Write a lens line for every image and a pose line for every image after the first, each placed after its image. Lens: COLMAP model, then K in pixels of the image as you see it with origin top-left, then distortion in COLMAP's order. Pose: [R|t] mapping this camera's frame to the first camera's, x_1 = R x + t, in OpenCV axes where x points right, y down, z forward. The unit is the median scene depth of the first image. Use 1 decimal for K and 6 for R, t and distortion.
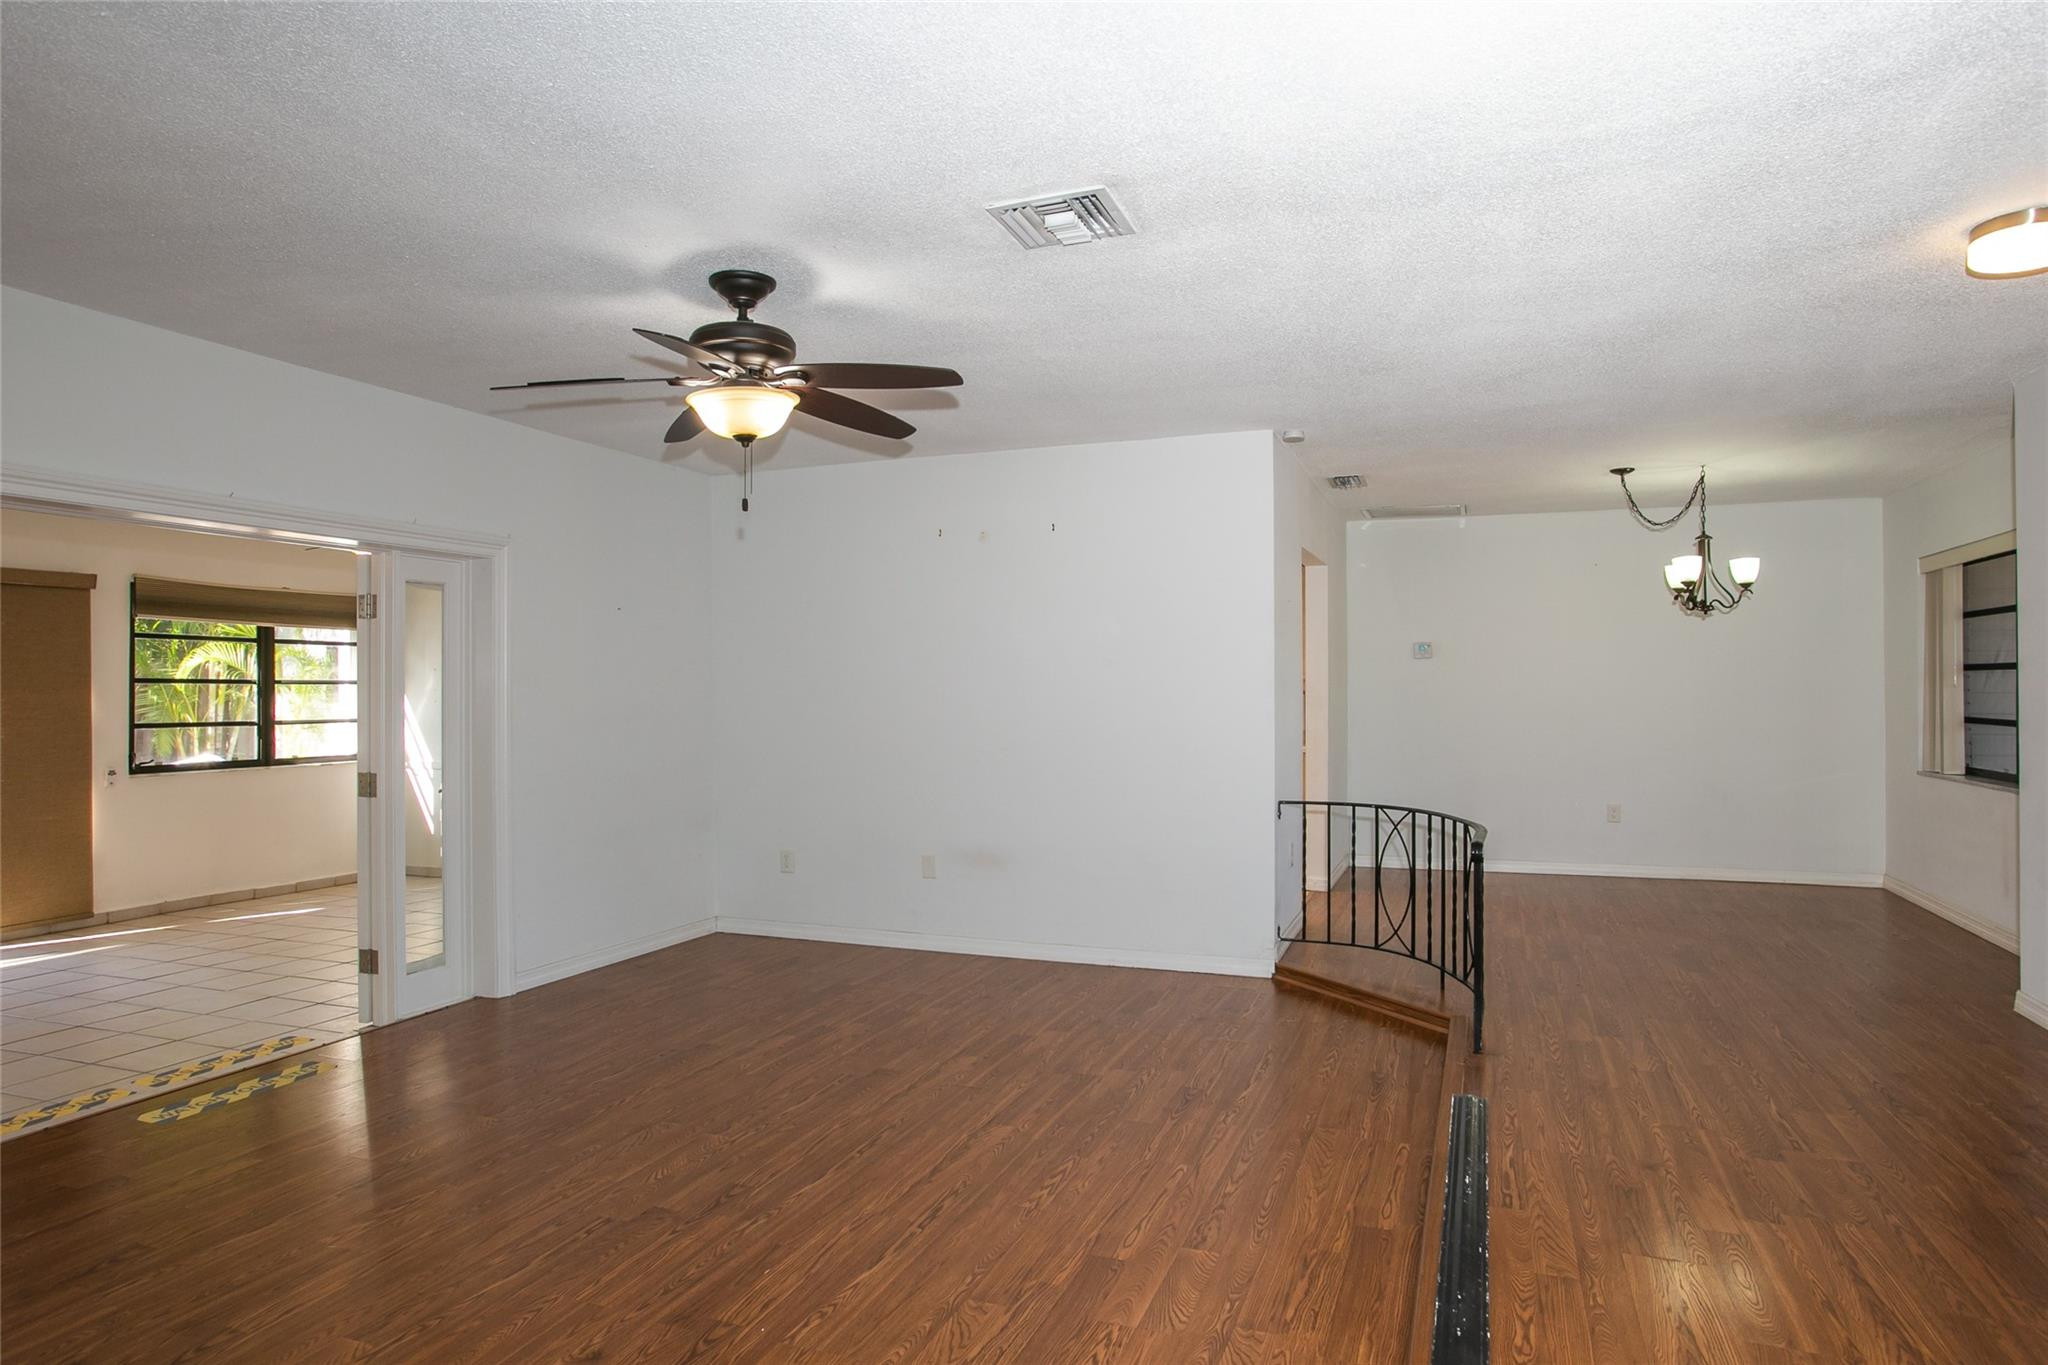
lens RADIAL K [[1009.9, 0, 1023.2], [0, 1009.9, 708.5], [0, 0, 1]] dist [0.002879, 0.000568]
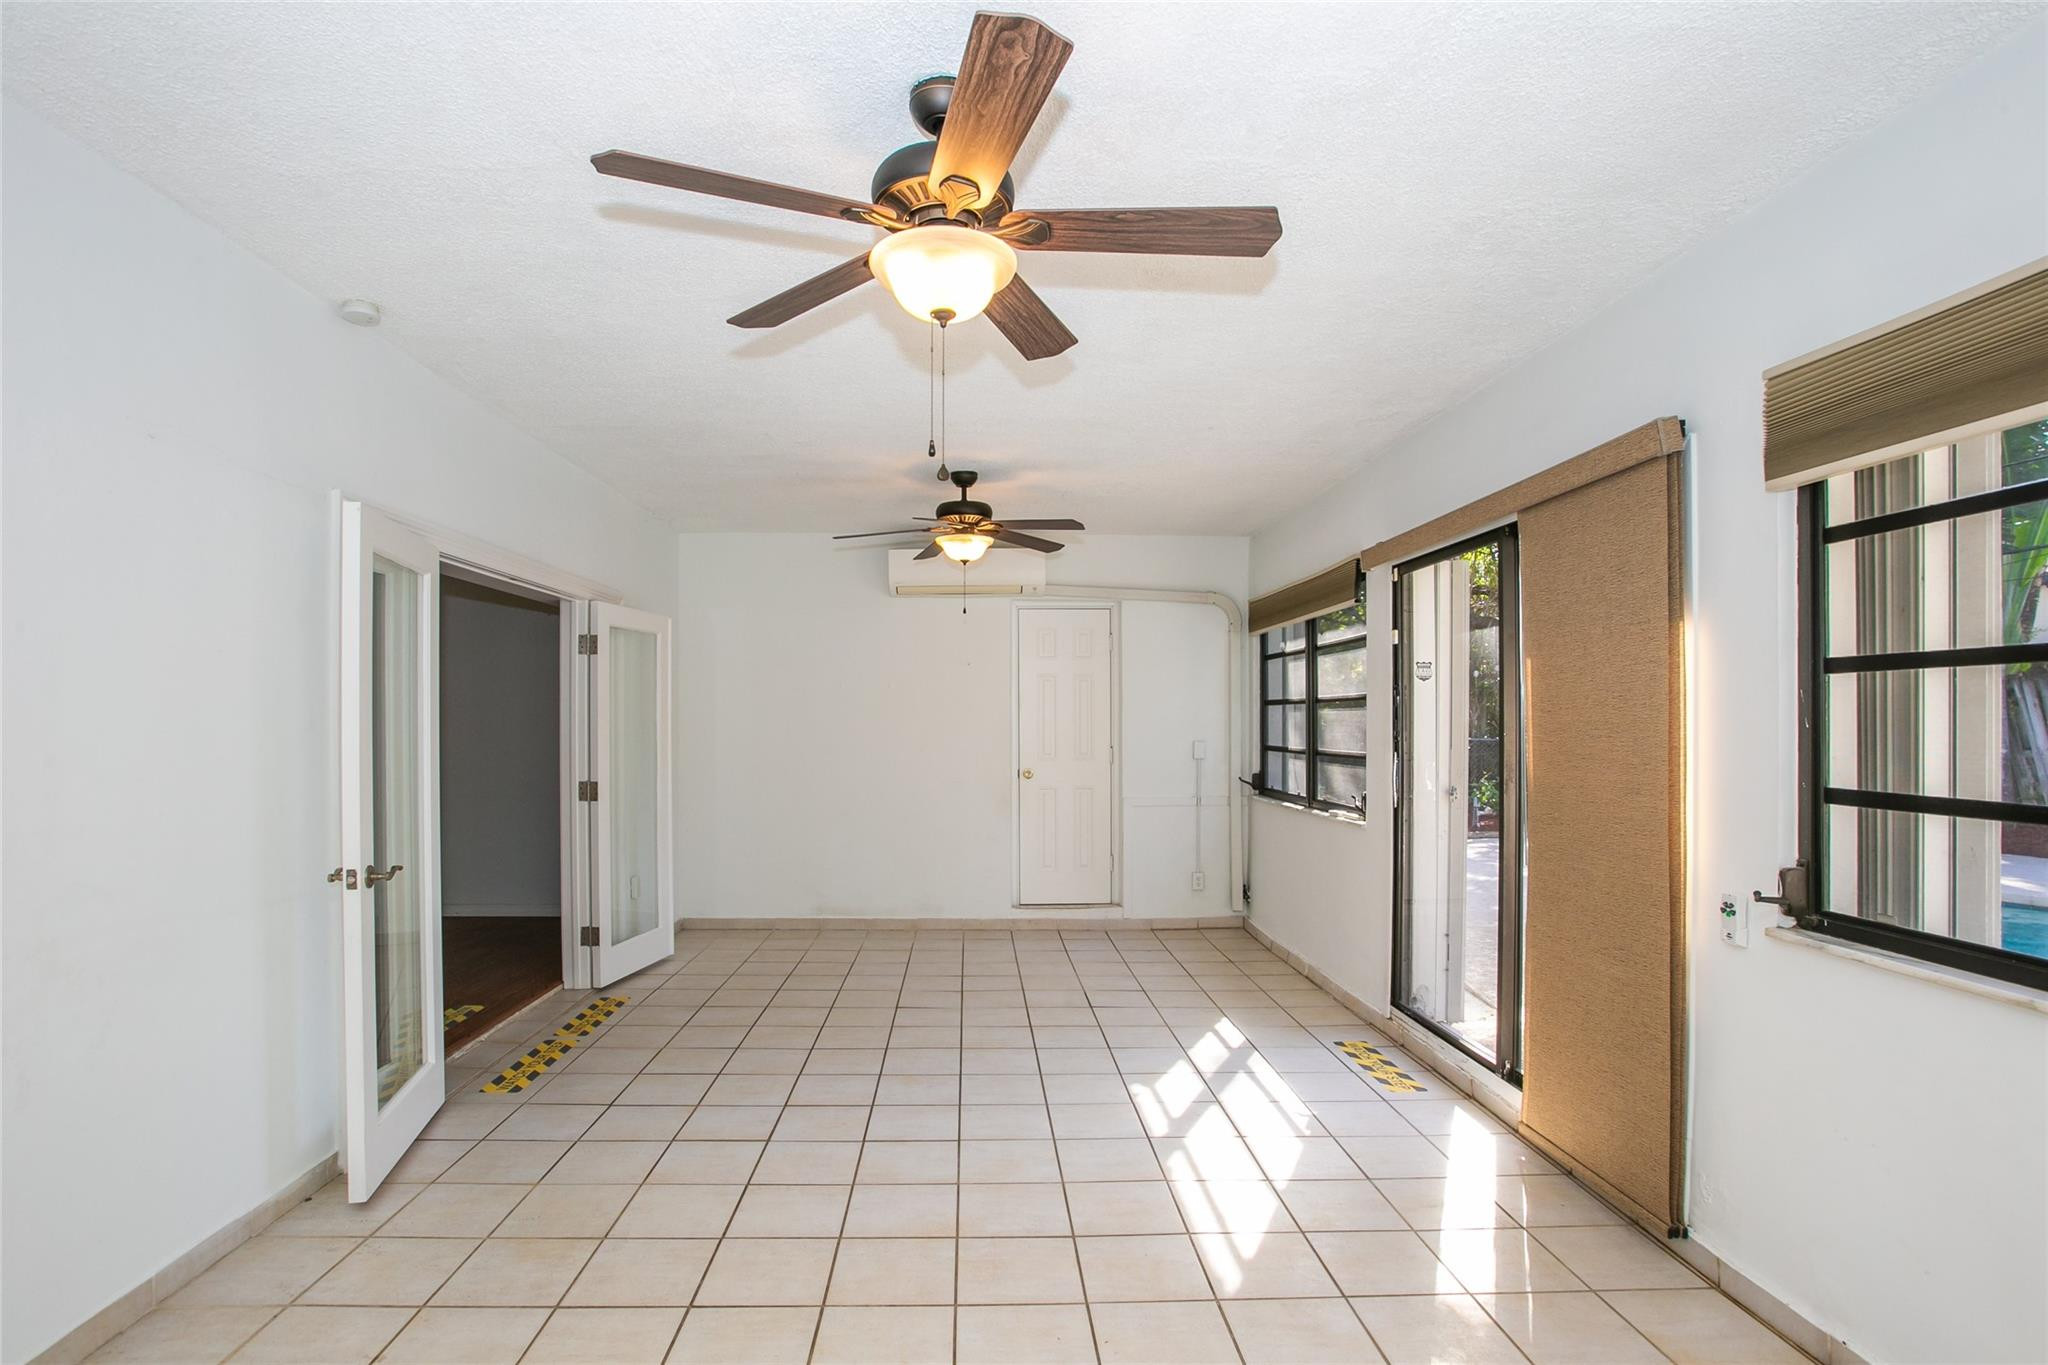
lens RADIAL K [[1009.9, 0, 1023.2], [0, 1009.9, 708.5], [0, 0, 1]] dist [0.002879, 0.000568]
pose [[-0.928125, 0.007455, -0.372194, -0.475693], [0.004007, 0.999942, 0.010039, -0.016661], [0.372247, 0.007826, -0.928101, 1.181658]]
